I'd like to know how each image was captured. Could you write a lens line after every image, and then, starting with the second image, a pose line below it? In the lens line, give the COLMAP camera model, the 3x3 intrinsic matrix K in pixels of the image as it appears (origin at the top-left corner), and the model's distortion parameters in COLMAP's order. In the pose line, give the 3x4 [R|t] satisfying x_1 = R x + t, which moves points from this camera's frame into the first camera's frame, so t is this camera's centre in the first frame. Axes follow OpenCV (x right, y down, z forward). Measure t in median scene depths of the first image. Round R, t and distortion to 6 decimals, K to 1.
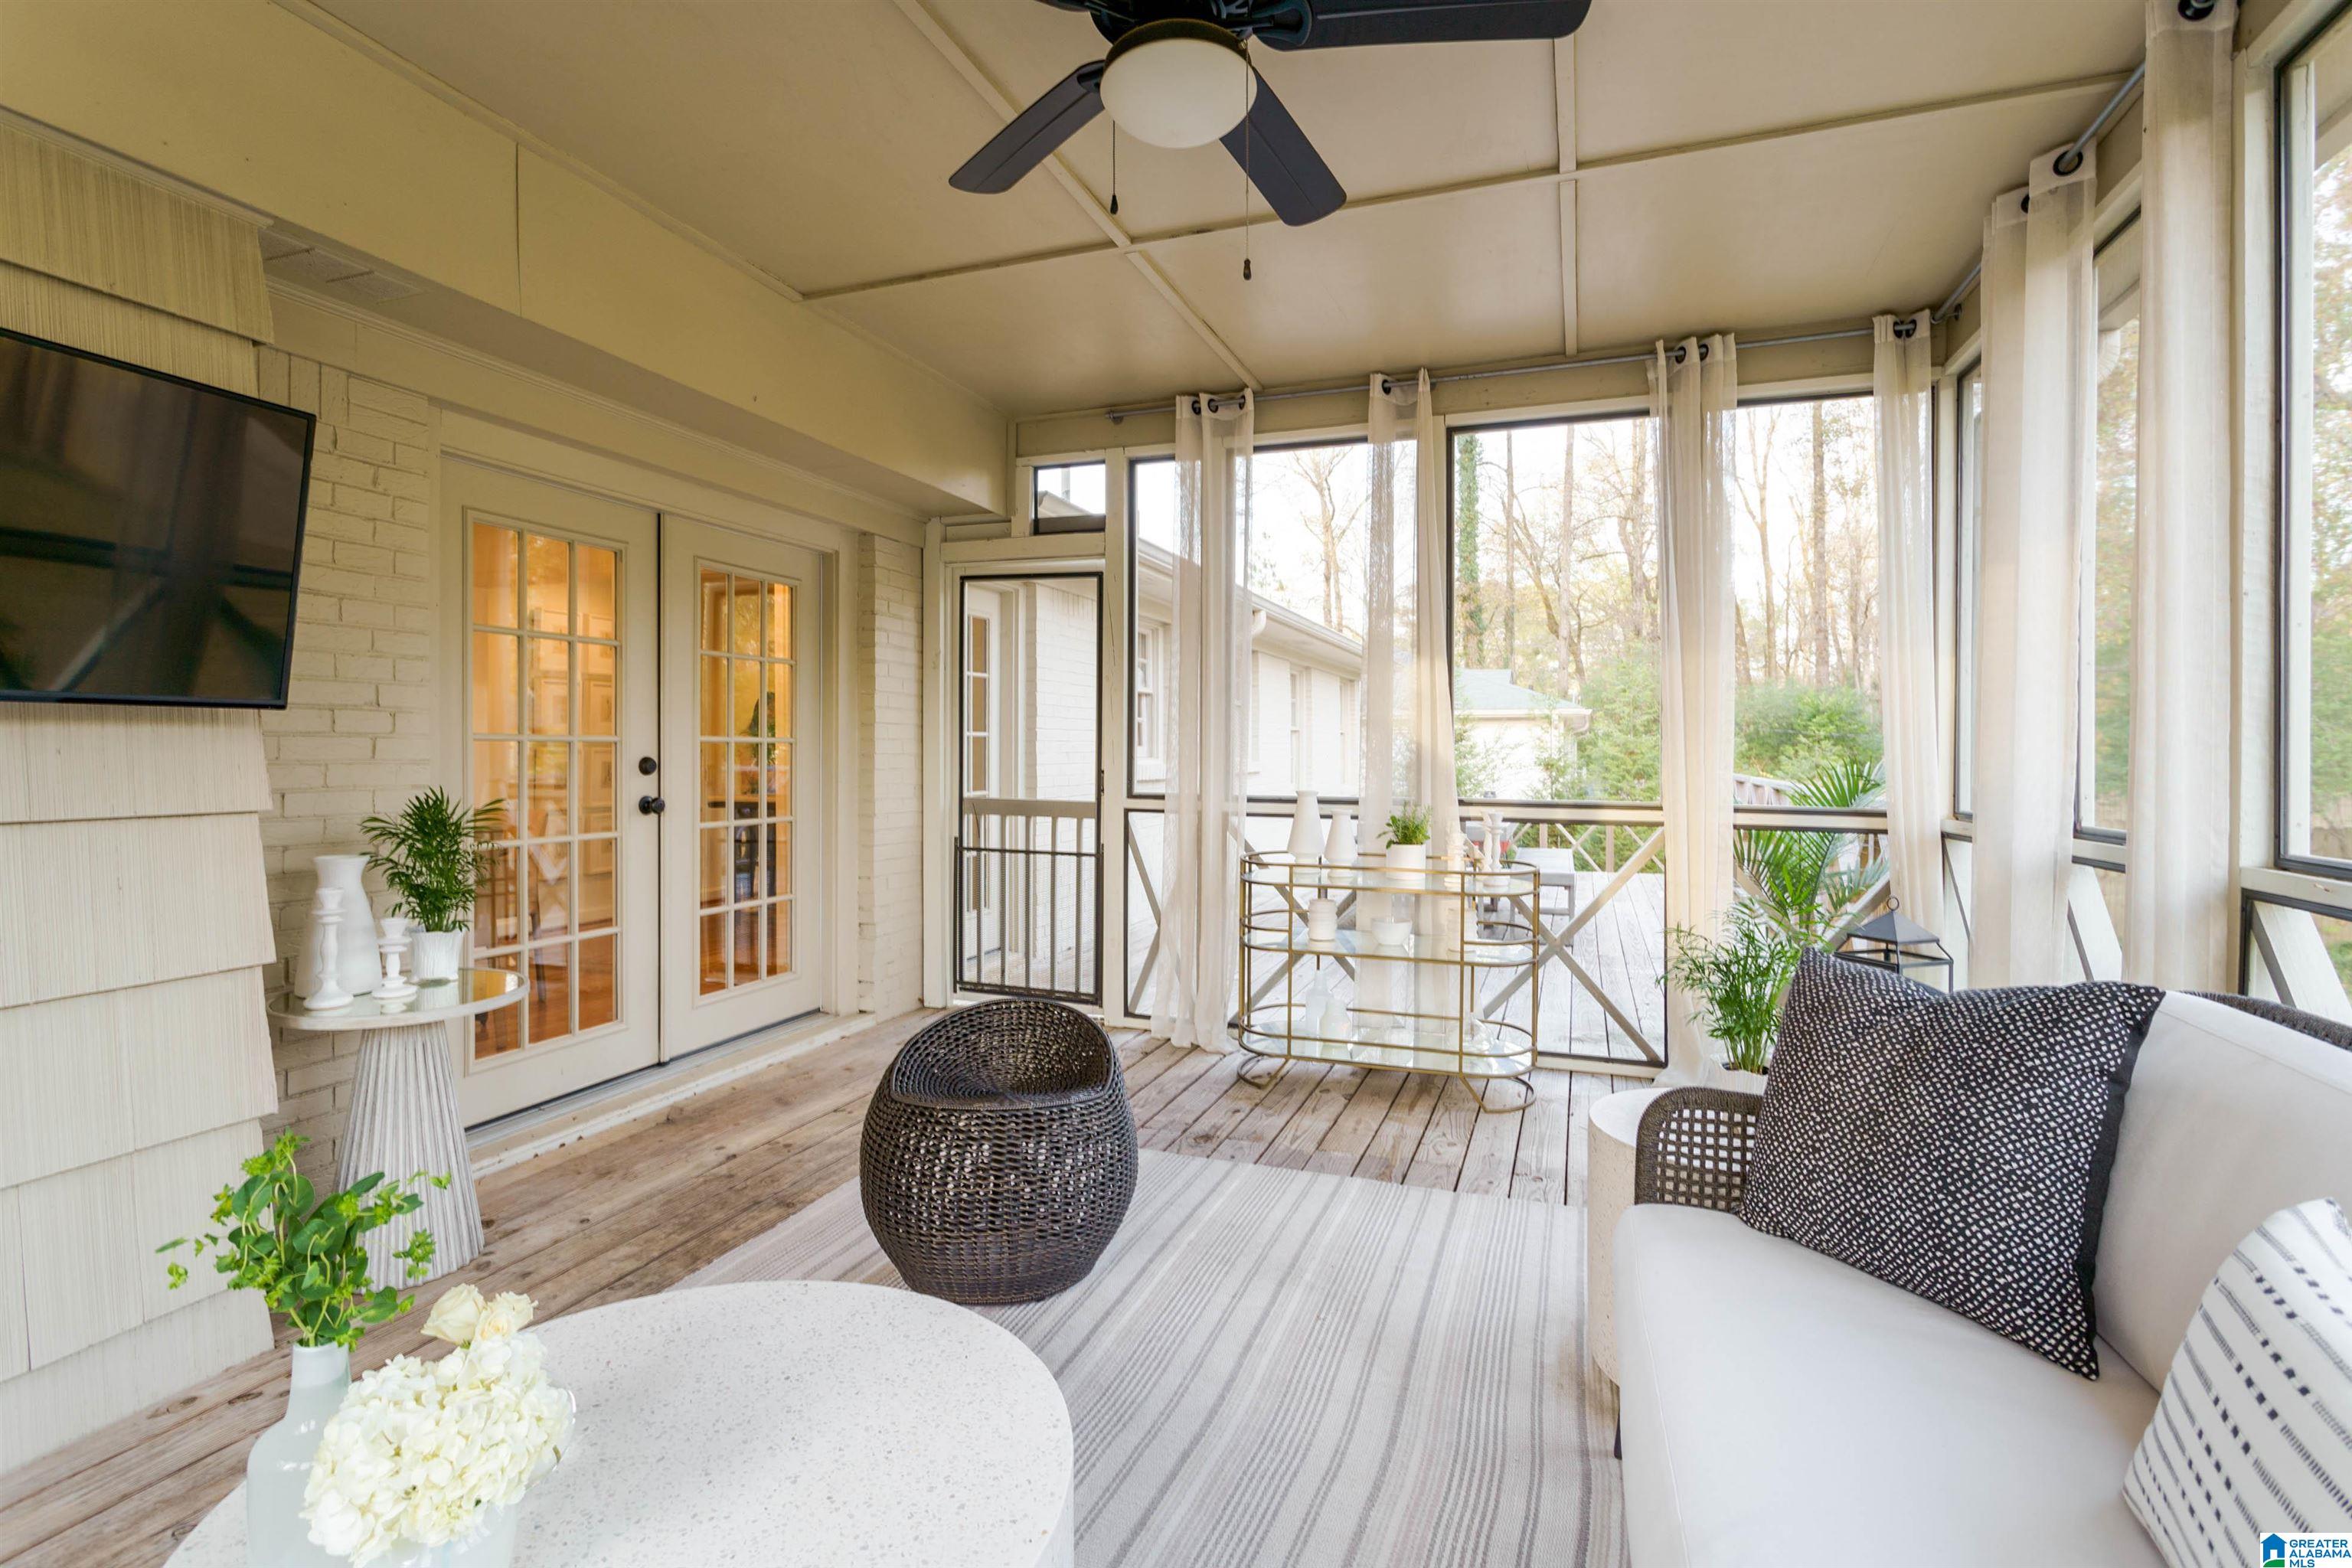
lens RADIAL K [[1155.1, 0, 1175.8], [0, 1155.1, 773.4], [0, 0, 1]] dist [-0.005104, 0.001227]
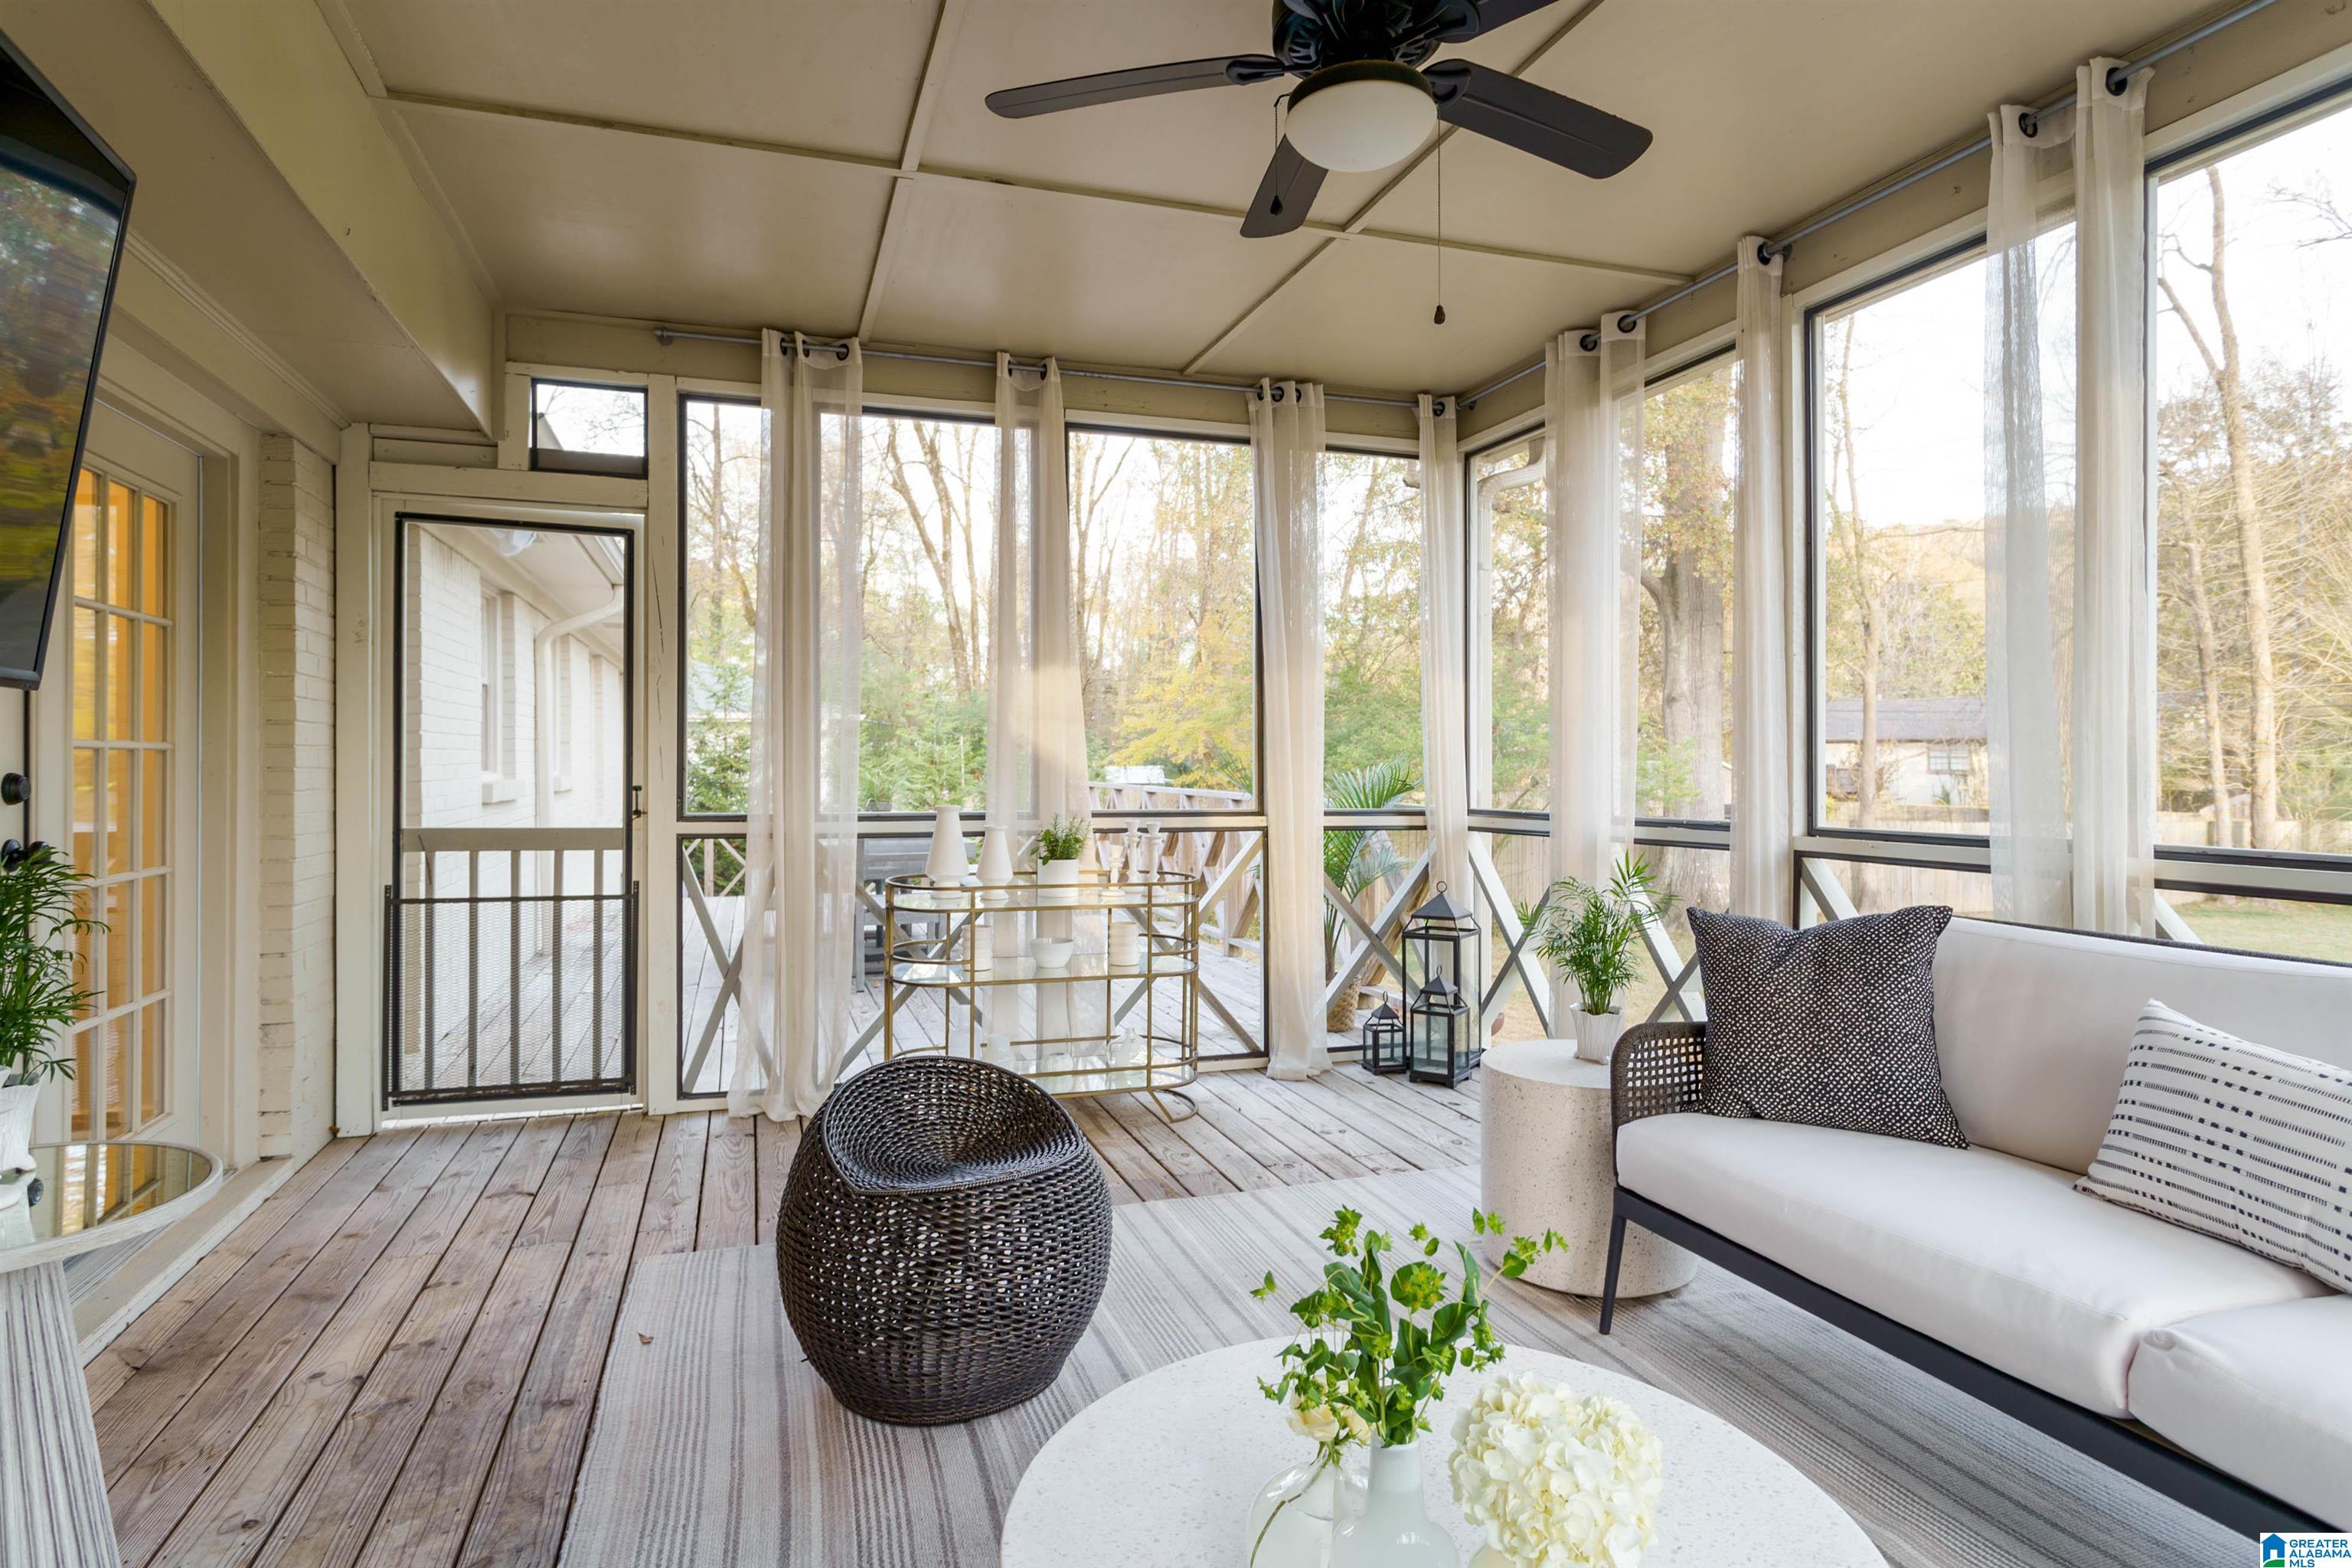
lens RADIAL K [[1351.1, 0, 1173.9], [0, 1351.1, 772.1], [0, 0, 1]] dist [-0.018367, 0.015228]
pose [[0.765994, -0.007881, 0.642800, -0.428121], [0.014608, 0.999880, -0.005148, -0.002632], [-0.642682, 0.013333, 0.766017, 0.090903]]
